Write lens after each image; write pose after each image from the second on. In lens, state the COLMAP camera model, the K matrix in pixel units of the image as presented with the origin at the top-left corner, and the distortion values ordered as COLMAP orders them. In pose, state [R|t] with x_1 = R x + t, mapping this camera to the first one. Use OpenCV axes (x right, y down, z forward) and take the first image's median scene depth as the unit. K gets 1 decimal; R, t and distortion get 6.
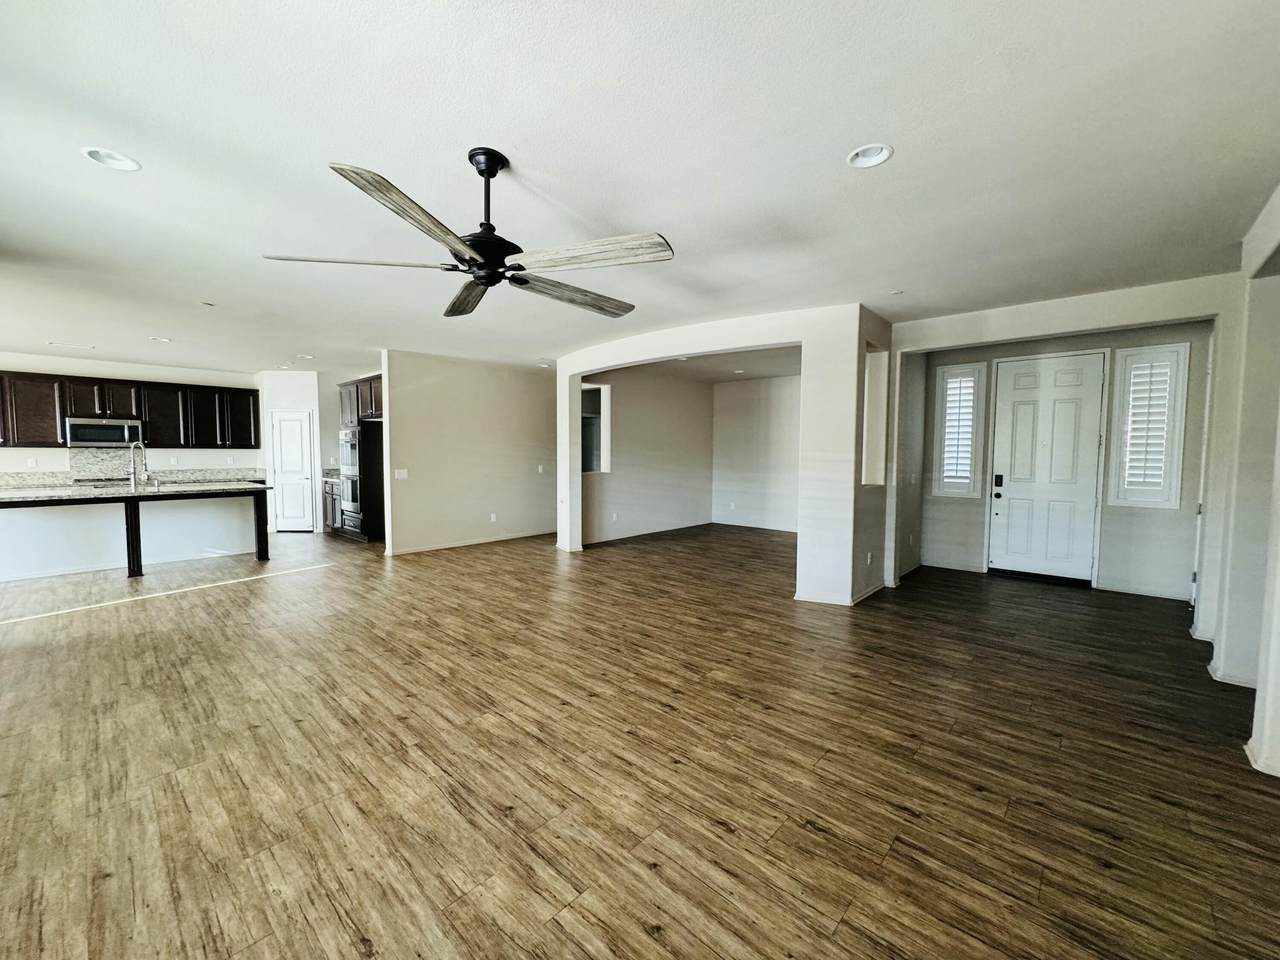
lens RADIAL K [[512.8, 0, 640.0], [0, 512.8, 480.0], [0, 0, 1]] dist [-0.002274, -0.000089]
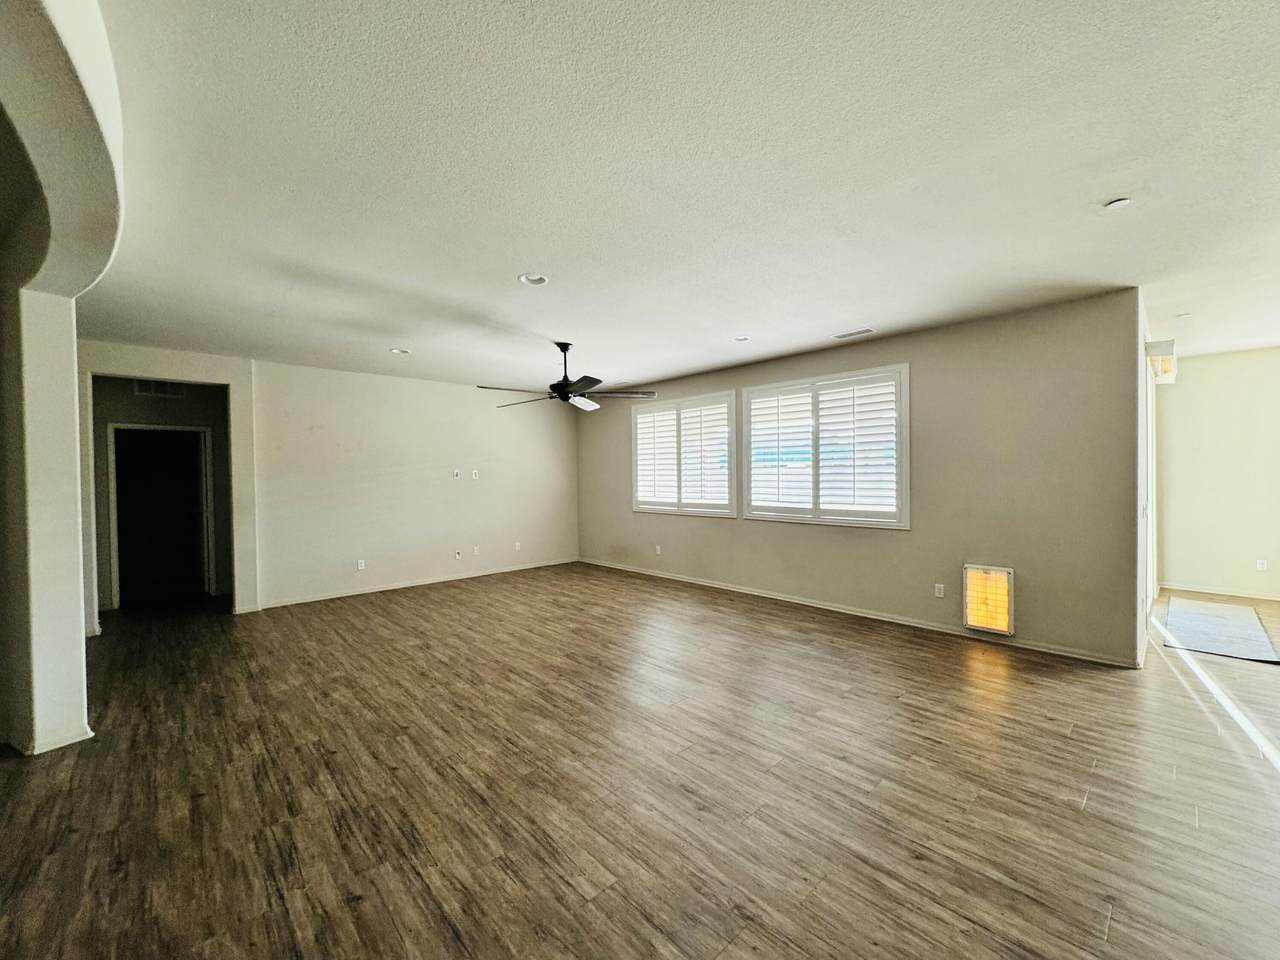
lens RADIAL K [[512.8, 0, 640.0], [0, 512.8, 480.0], [0, 0, 1]] dist [-0.002274, -0.000089]
pose [[-0.996967, 0.006278, 0.077577, -0.466240], [0.011323, 0.997837, 0.064755, -0.114814], [-0.077002, 0.065437, -0.994881, 1.900573]]
